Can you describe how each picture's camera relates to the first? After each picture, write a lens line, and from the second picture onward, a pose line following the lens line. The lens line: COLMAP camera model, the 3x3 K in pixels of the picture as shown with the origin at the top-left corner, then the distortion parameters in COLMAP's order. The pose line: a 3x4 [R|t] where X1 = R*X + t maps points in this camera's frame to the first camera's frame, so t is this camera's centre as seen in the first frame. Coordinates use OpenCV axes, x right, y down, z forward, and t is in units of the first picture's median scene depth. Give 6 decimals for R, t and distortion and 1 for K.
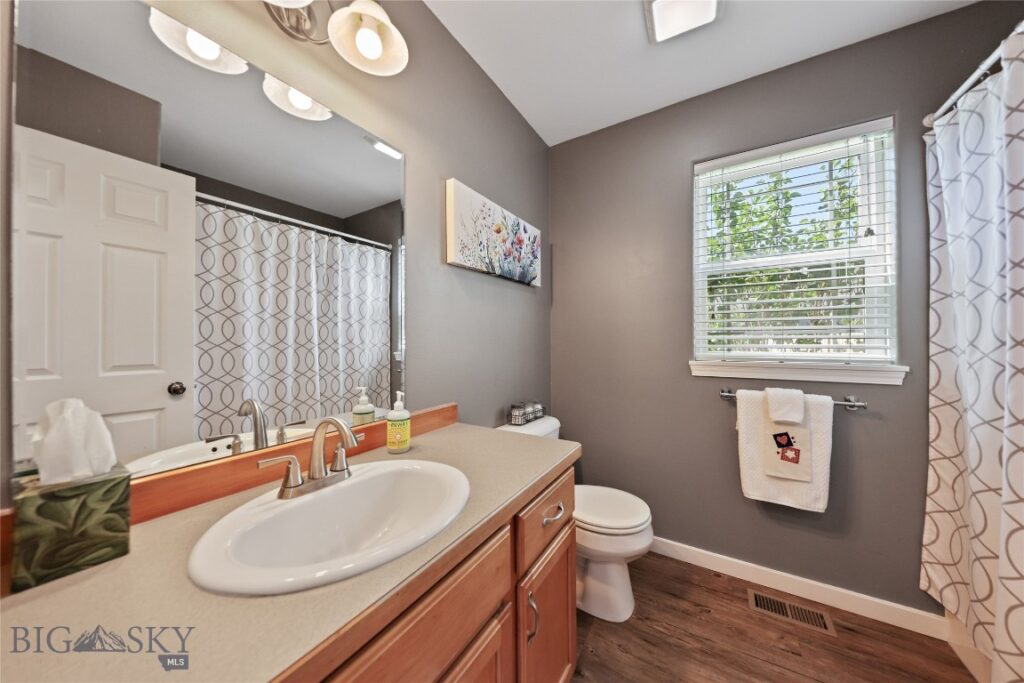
lens RADIAL K [[327.1, 0, 516.9], [0, 327.1, 337.1], [0, 0, 1]] dist [-0.001498, -0.000119]
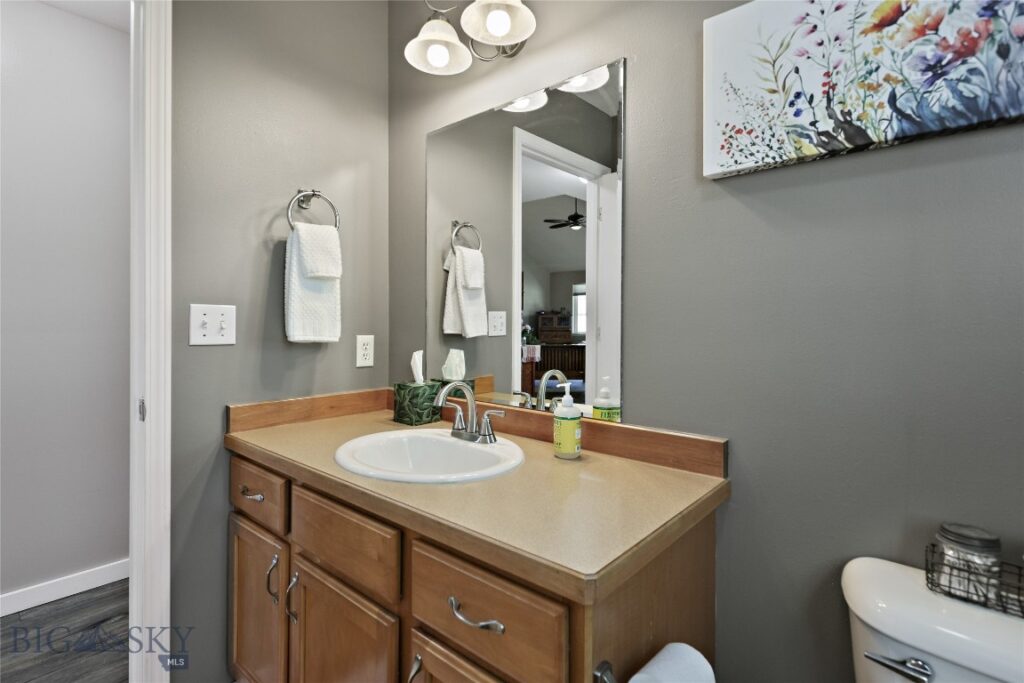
lens RADIAL K [[503.0, 0, 517.1], [0, 503.0, 319.9], [0, 0, 1]] dist [0.000416, 0.000035]
pose [[-0.163857, -0.000085, -0.986484, 0.590025], [0.001643, 0.999999, -0.000359, 0.006725], [0.986483, -0.001680, -0.163856, 0.726450]]
